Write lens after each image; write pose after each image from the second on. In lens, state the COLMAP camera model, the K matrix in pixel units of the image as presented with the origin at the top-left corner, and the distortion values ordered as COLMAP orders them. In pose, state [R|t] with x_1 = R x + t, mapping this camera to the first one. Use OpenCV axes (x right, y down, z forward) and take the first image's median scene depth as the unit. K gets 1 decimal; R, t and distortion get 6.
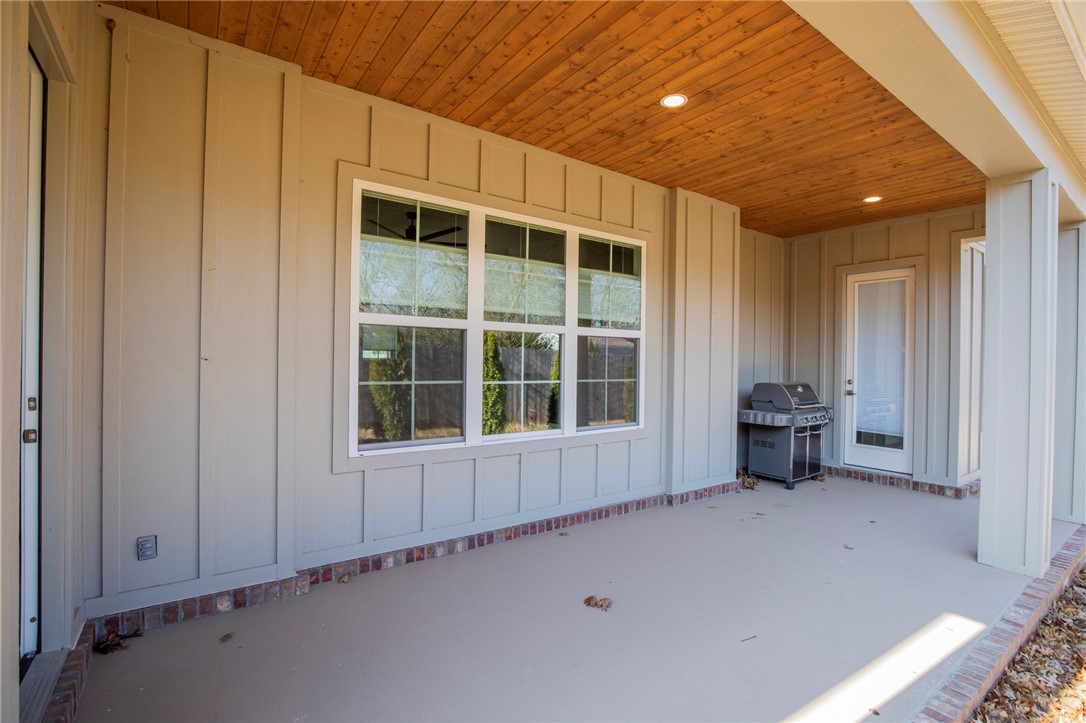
lens RADIAL K [[512.1, 0, 549.4], [0, 512.1, 347.3], [0, 0, 1]] dist [-0.028269, -0.000140]
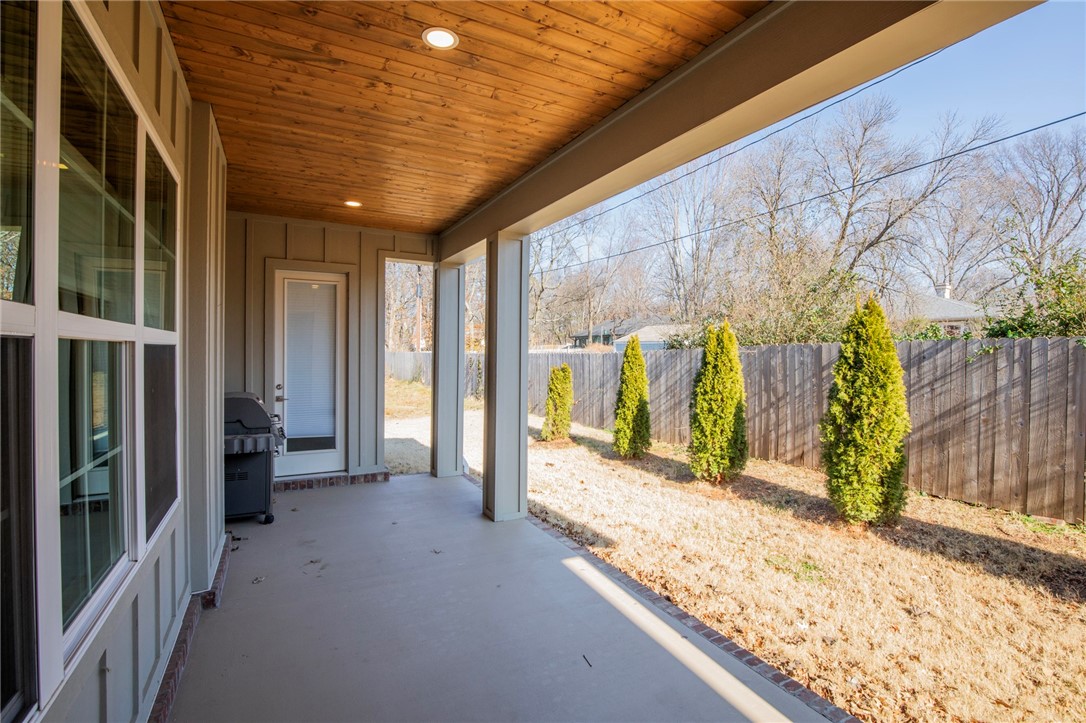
lens RADIAL K [[512.1, 0, 549.4], [0, 512.1, 347.3], [0, 0, 1]] dist [-0.028269, -0.000140]
pose [[0.119725, -0.005440, 0.992792, -0.291961], [-0.028361, 0.999558, 0.008897, -0.028069], [-0.992402, -0.029222, 0.119518, 0.457276]]
